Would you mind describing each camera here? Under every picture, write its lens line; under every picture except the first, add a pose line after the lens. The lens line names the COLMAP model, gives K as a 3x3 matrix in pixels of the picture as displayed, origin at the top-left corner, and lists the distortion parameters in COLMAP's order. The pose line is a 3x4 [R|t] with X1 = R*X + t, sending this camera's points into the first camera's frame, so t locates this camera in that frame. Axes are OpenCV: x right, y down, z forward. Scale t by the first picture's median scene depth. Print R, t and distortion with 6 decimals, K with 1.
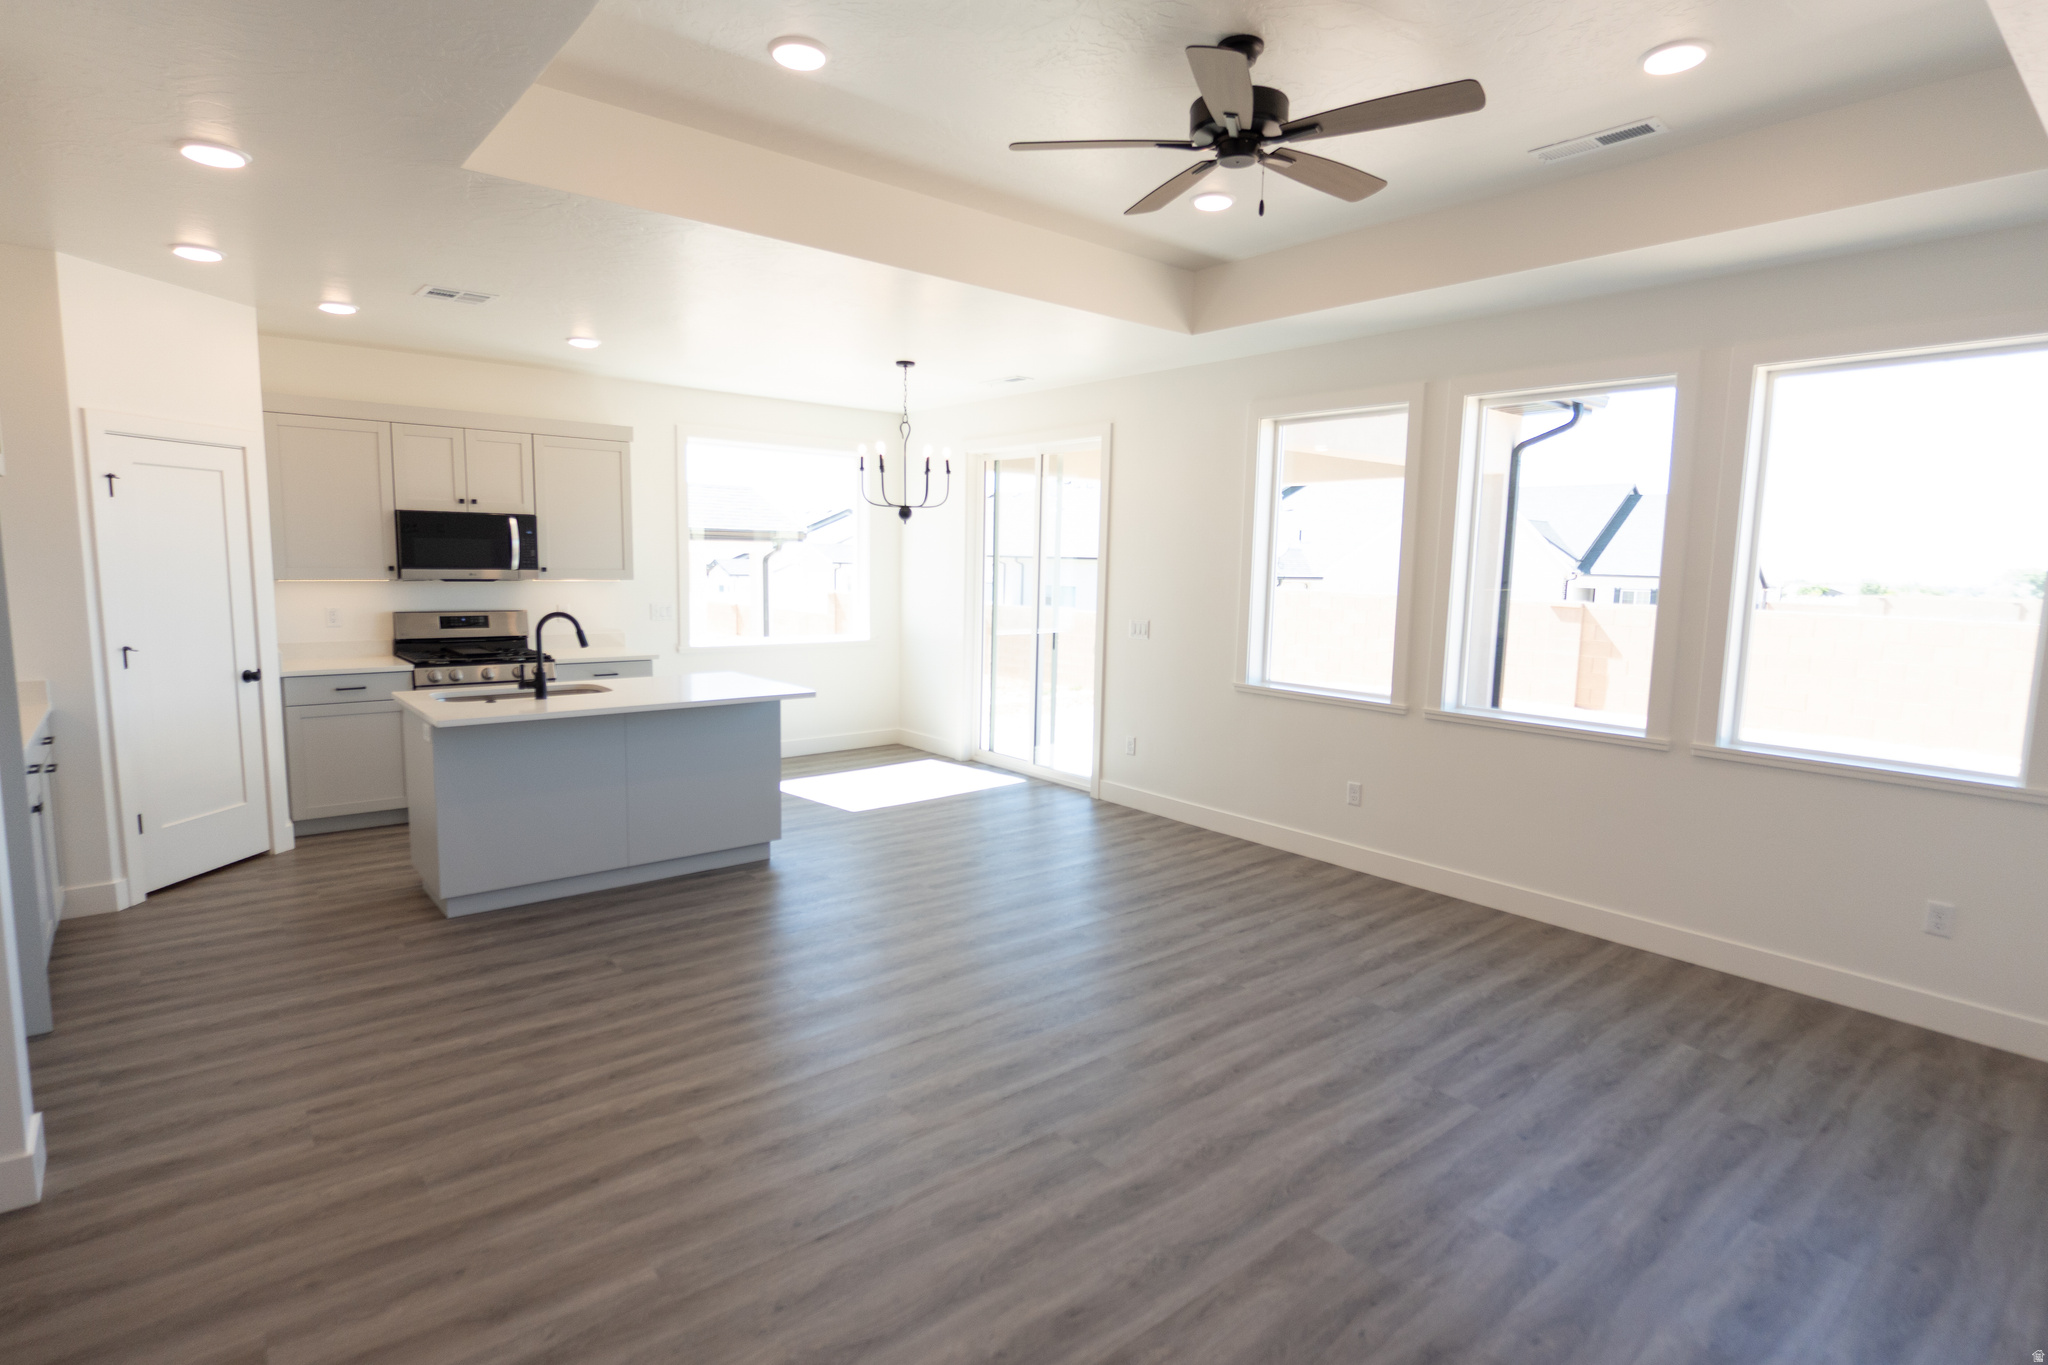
lens RADIAL K [[1031.0, 0, 1030.7], [0, 1031.0, 682.3], [0, 0, 1]] dist [0.005561, -0.001336]
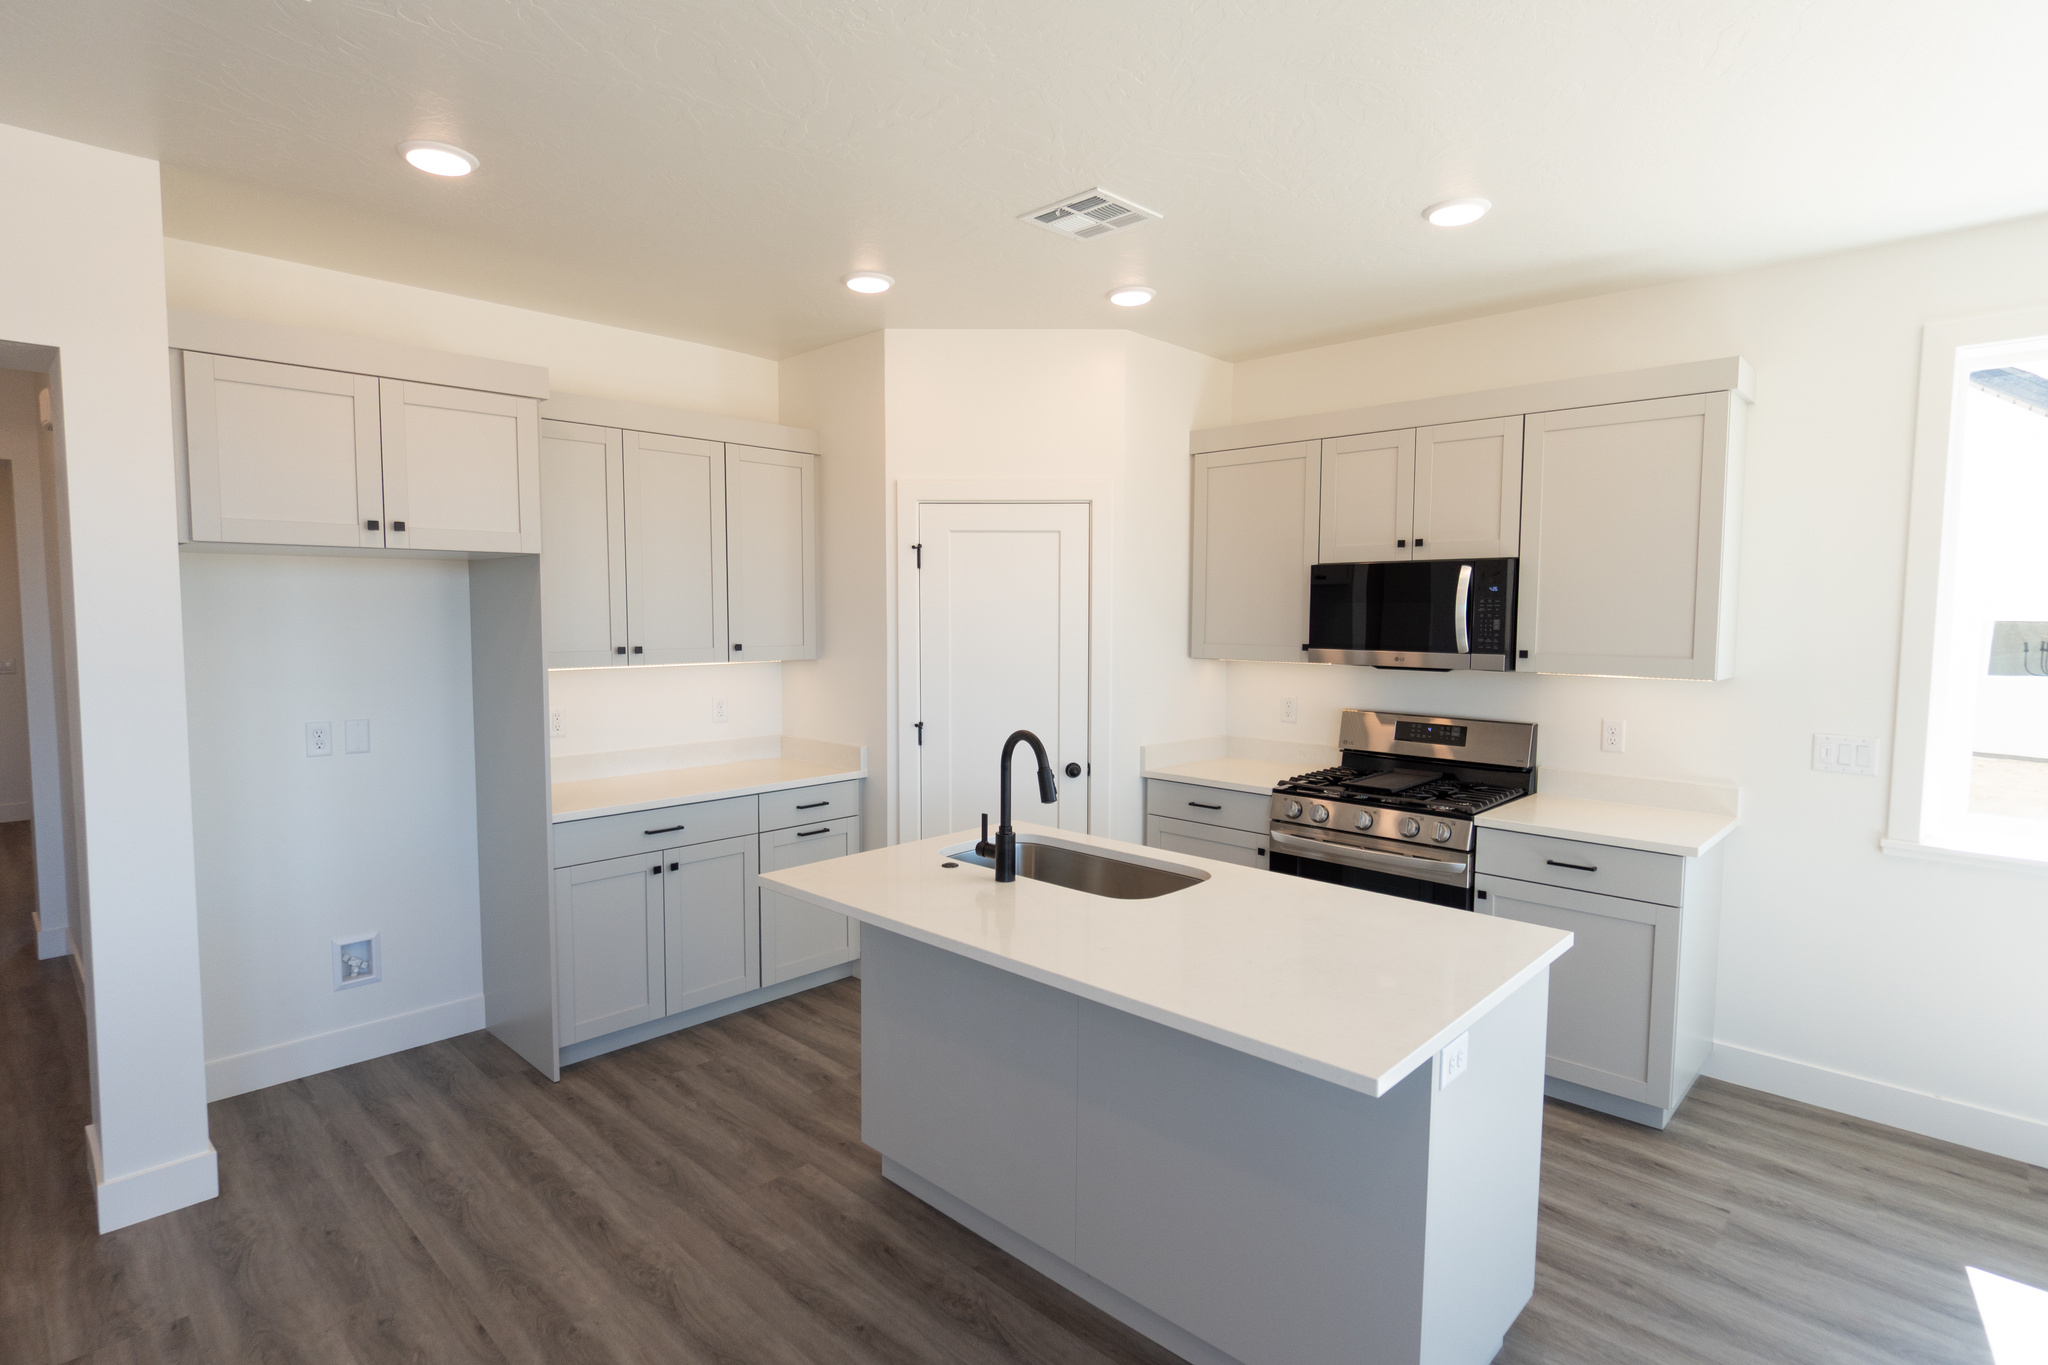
lens RADIAL K [[1031.0, 0, 1024.7], [0, 1031.0, 665.3], [0, 0, 1]] dist [0.005561, -0.001336]
pose [[0.088161, 0.028187, -0.995707, 0.060949], [-0.127219, 0.991732, 0.016810, -0.082601], [0.987949, 0.125191, 0.091018, 0.721564]]
